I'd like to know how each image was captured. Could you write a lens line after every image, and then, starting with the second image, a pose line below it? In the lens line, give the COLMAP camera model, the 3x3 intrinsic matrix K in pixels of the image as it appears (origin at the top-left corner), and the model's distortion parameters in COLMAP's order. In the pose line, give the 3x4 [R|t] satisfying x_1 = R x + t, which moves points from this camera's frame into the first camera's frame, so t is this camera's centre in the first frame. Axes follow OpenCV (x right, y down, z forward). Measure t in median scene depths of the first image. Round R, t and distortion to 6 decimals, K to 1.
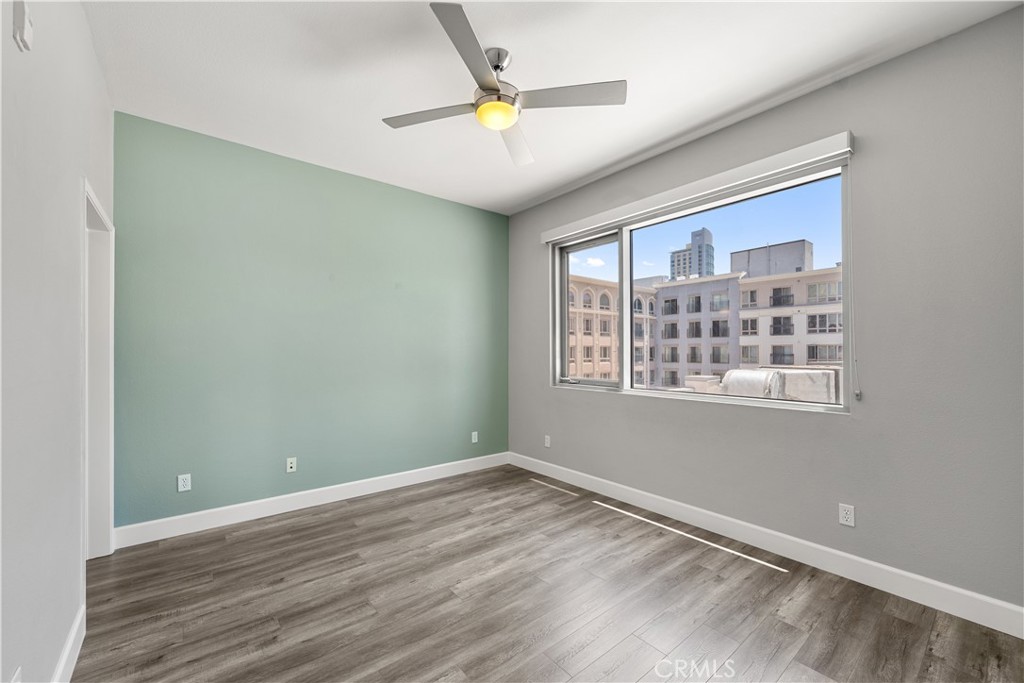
lens RADIAL K [[402.3, 0, 511.6], [0, 402.3, 347.2], [0, 0, 1]] dist [-0.009540, 0.000288]
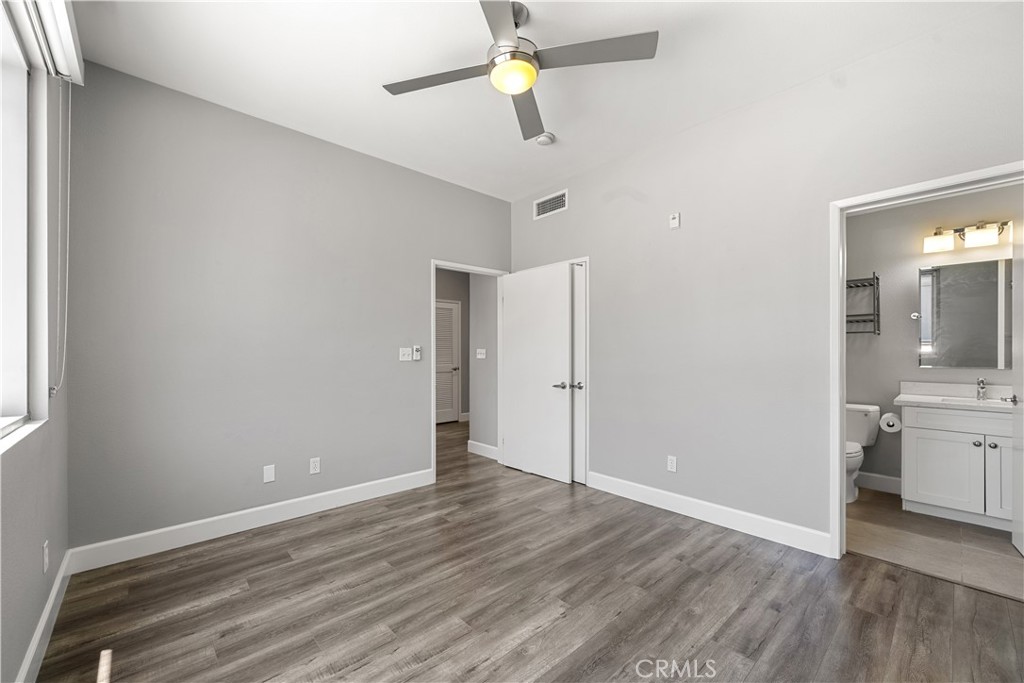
lens RADIAL K [[402.3, 0, 509.1], [0, 402.3, 348.3], [0, 0, 1]] dist [-0.009540, 0.000288]
pose [[-0.998580, 0.001441, -0.053261, 0.023731], [0.002312, 0.999865, -0.016290, 0.051563], [0.053230, -0.016390, -0.998448, 1.863348]]
